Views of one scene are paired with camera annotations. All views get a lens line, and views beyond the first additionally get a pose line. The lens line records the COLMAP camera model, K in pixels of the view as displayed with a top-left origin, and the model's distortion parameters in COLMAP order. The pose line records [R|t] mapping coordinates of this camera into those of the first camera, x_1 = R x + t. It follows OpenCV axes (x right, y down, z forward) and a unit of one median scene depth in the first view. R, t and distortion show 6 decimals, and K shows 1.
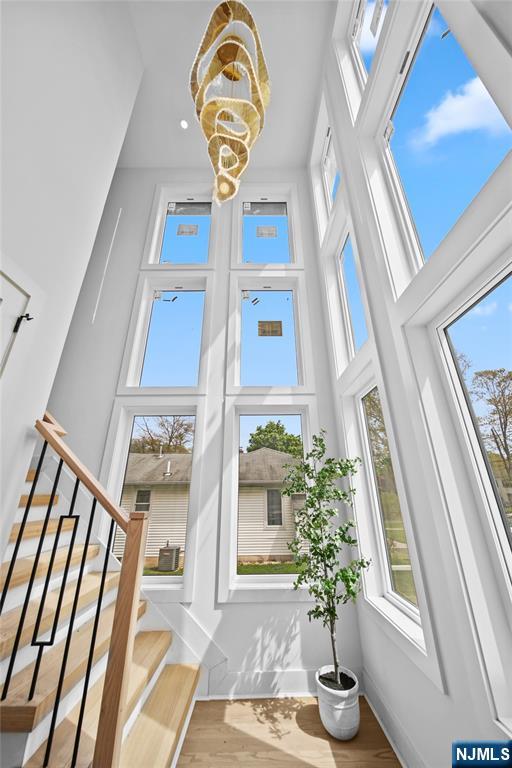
lens RADIAL K [[267.7, 0, 252.0], [0, 267.7, 388.4], [0, 0, 1]] dist [-0.002067, -0.000387]
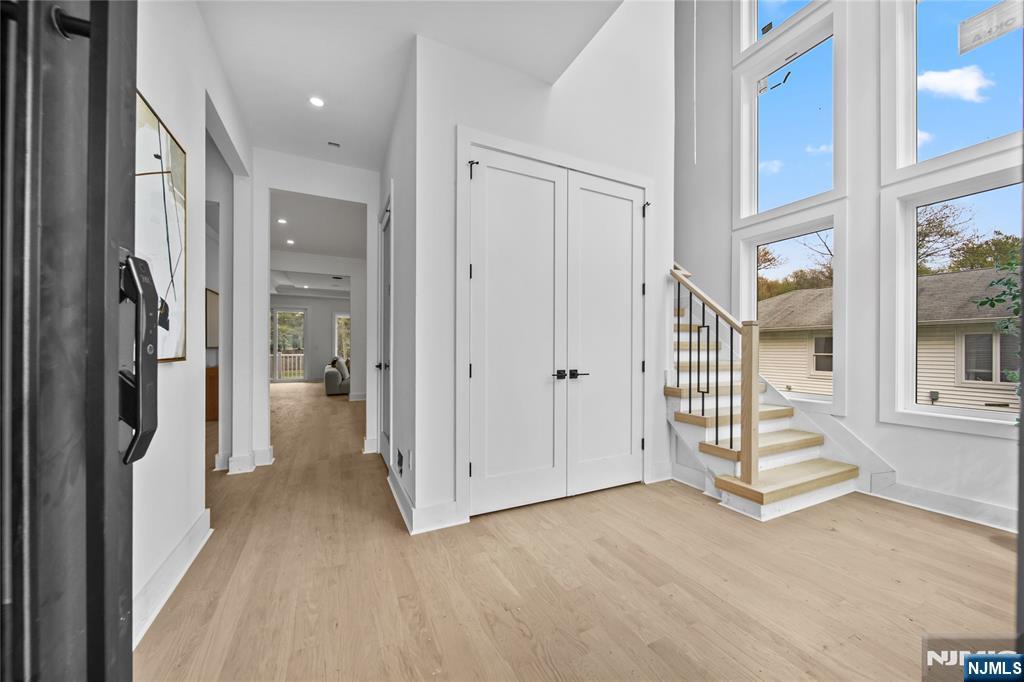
lens RADIAL K [[361.8, 0, 514.0], [0, 361.8, 342.6], [0, 0, 1]] dist [-0.003373, -0.000264]
pose [[0.444516, -0.005653, -0.895753, 0.580030], [0.314251, 0.937410, 0.150030, -0.071916], [0.838840, -0.348182, 0.418470, -0.679320]]
